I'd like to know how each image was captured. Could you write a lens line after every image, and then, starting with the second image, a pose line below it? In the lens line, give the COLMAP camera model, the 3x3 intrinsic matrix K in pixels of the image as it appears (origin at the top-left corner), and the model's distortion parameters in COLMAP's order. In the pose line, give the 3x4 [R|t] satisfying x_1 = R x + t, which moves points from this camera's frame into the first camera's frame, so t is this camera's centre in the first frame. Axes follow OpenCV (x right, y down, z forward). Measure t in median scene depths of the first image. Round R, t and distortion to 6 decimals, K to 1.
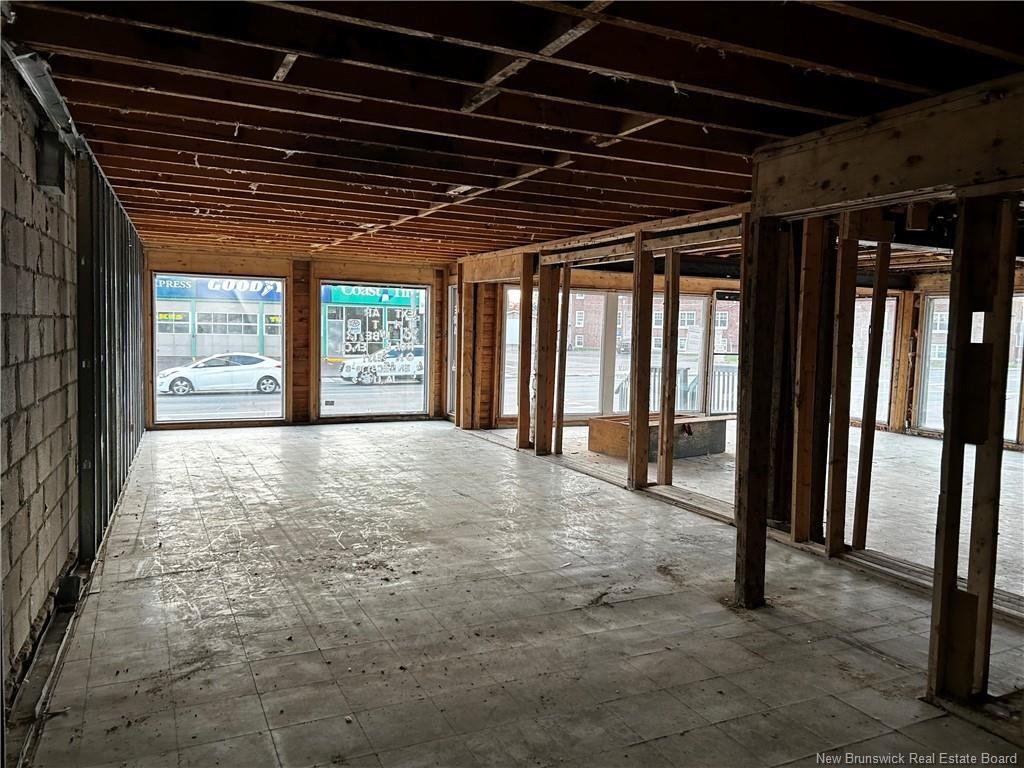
lens RADIAL K [[770.1, 0, 514.0], [0, 770.1, 379.5], [0, 0, 1]] dist [0.057106, -0.066752]
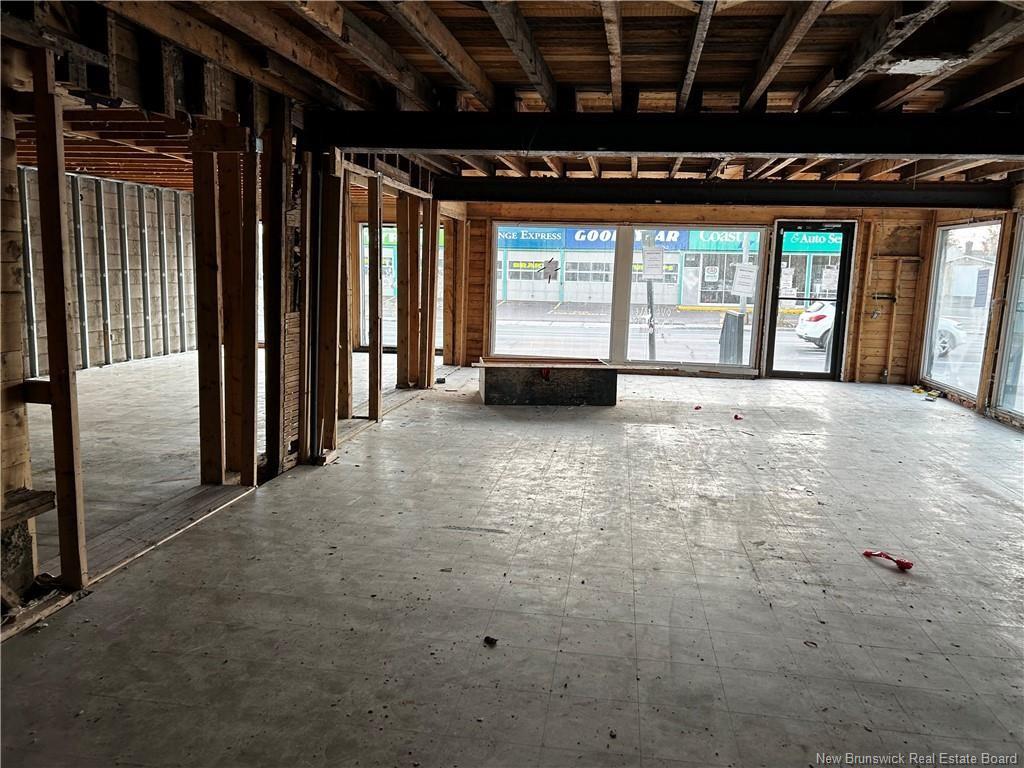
lens RADIAL K [[770.1, 0, 518.0], [0, 770.1, 379.0], [0, 0, 1]] dist [0.057106, -0.066752]
pose [[0.821896, 0.078269, -0.564235, 0.597621], [-0.043610, 0.996254, 0.074673, 0.002571], [0.567966, -0.036767, 0.822230, 0.203787]]
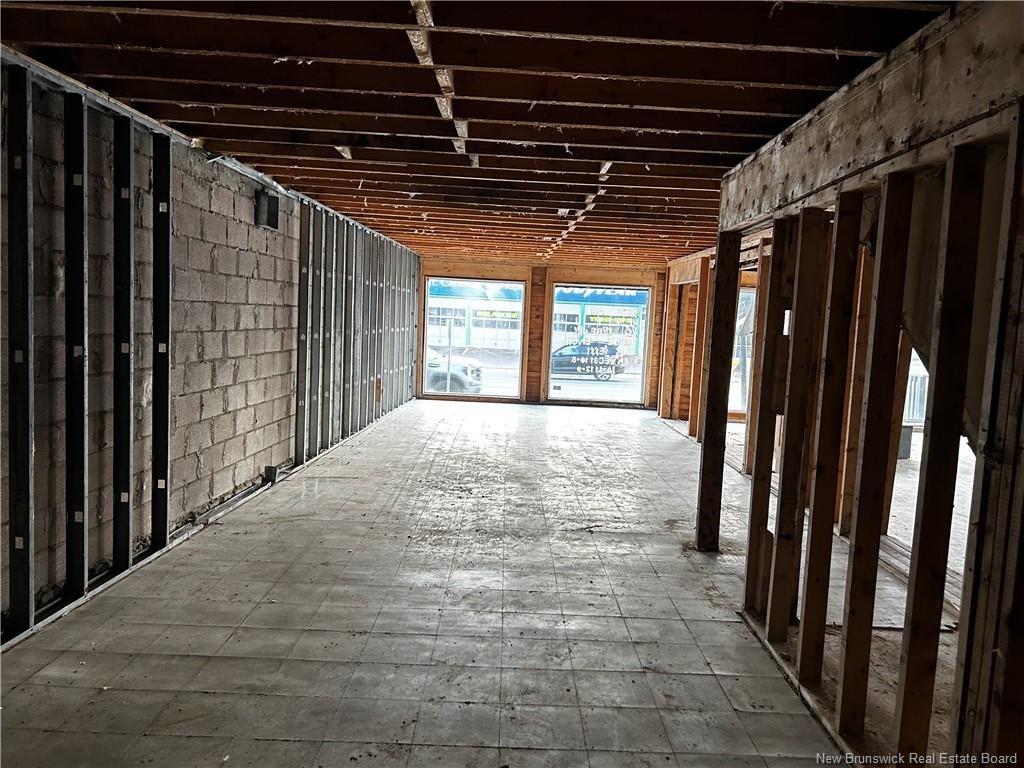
lens RADIAL K [[770.1, 0, 512.5], [0, 770.1, 384.0], [0, 0, 1]] dist [0.057106, -0.066752]
pose [[0.903536, 0.056929, -0.424713, 0.205363], [-0.055781, 0.998328, 0.015150, 0.011297], [0.424865, 0.010003, 0.905201, -0.089746]]
